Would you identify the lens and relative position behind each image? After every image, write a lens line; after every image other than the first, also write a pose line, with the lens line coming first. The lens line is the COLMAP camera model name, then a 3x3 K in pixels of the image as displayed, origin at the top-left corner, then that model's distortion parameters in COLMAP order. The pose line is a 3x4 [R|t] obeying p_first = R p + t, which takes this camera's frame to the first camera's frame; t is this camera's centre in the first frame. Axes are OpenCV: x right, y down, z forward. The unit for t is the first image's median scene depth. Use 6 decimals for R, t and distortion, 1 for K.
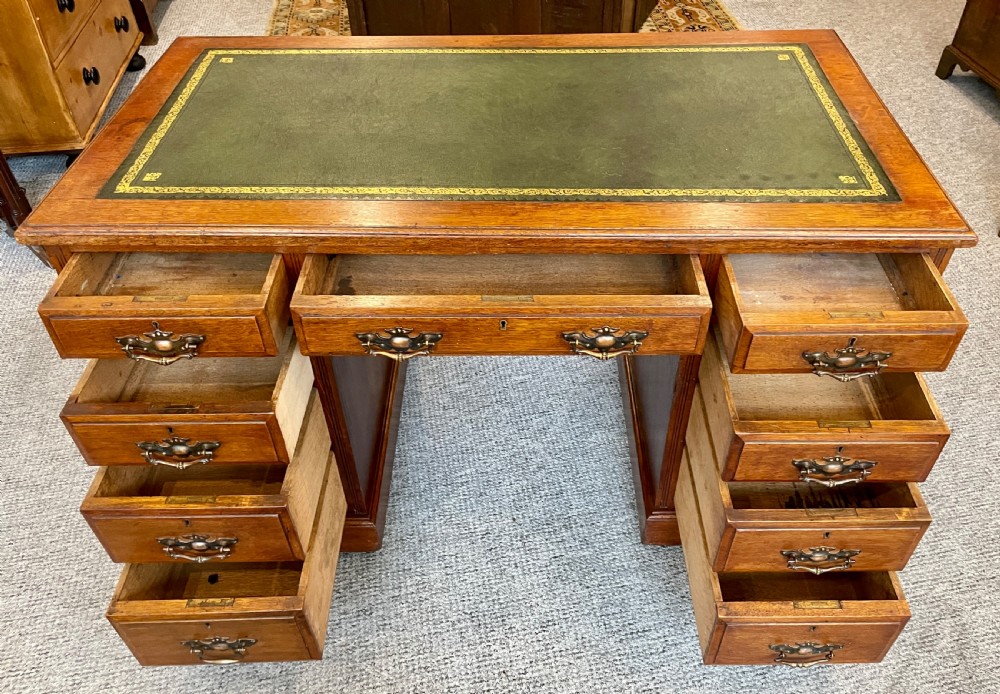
lens RADIAL K [[802.1, 0, 526.5], [0, 802.1, 331.4], [0, 0, 1]] dist [0.084065, -0.114537]
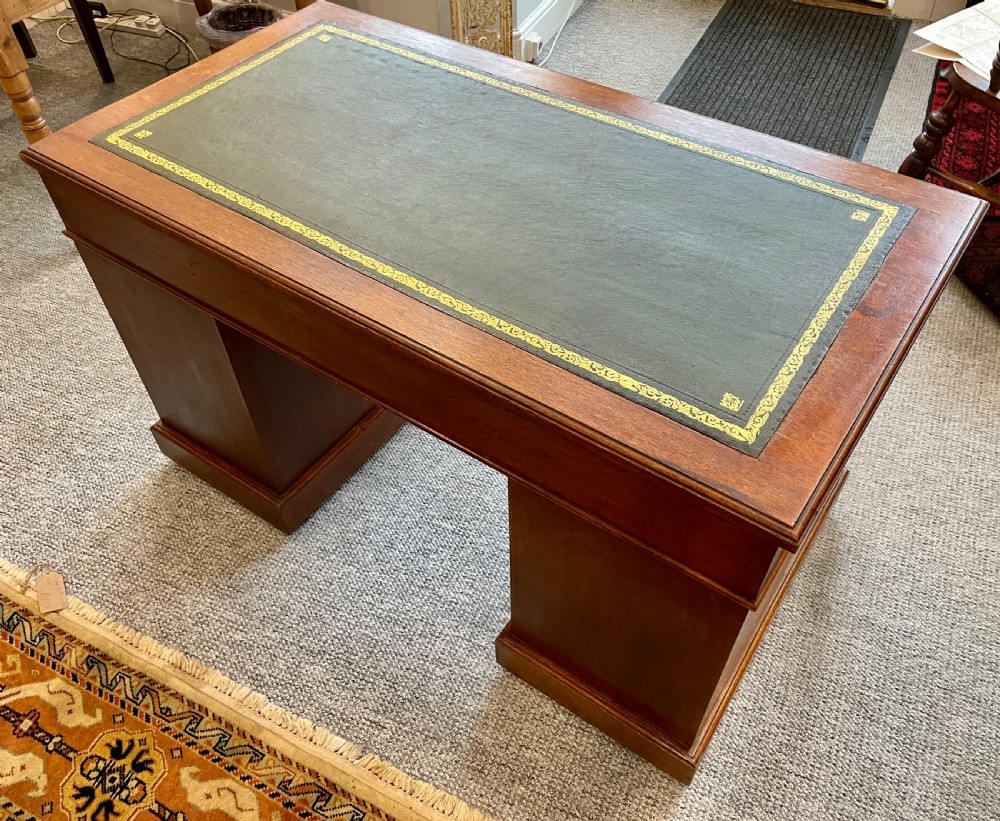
lens RADIAL K [[832.3, 0, 511.4], [0, 832.3, 418.9], [0, 0, 1]] dist [0.071596, -0.093834]
pose [[-0.816342, -0.428595, 0.387159, -0.495237], [0.398510, 0.067226, 0.914697, -1.008448], [-0.418061, 0.900992, 0.115920, 1.031013]]
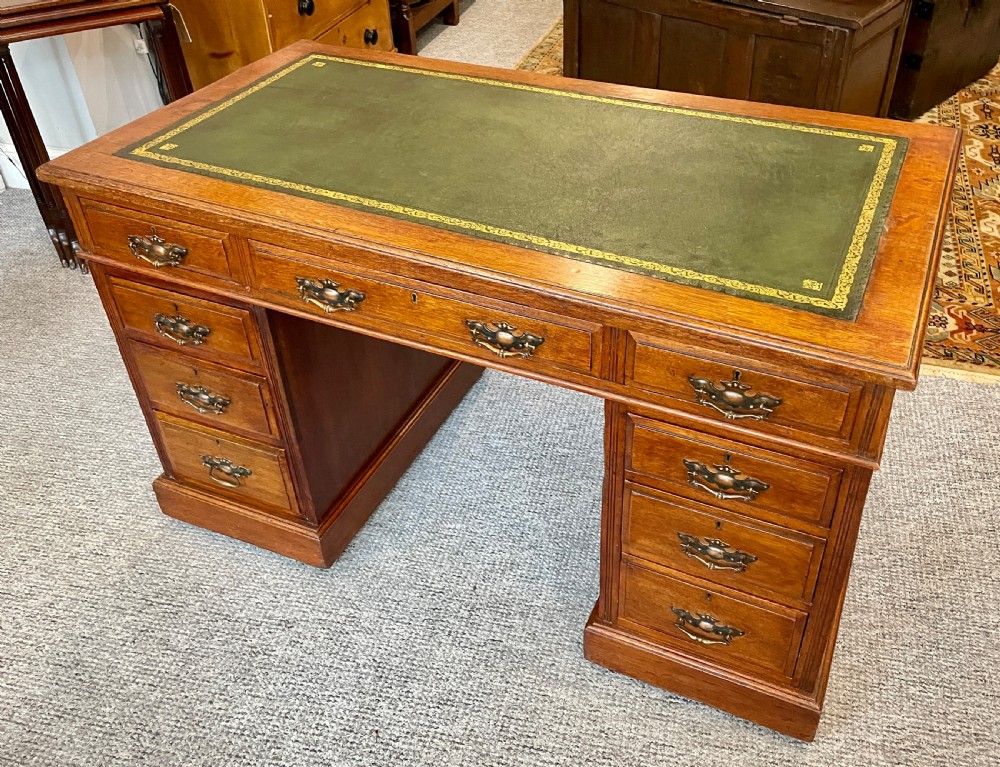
lens RADIAL K [[910.4, 0, 550.5], [0, 910.4, 351.8], [0, 0, 1]] dist [0.086726, -0.116847]
pose [[0.915658, 0.235409, -0.325812, 0.387378], [-0.261234, 0.964557, -0.037246, -0.010030], [0.305496, 0.119218, 0.944701, 0.015136]]
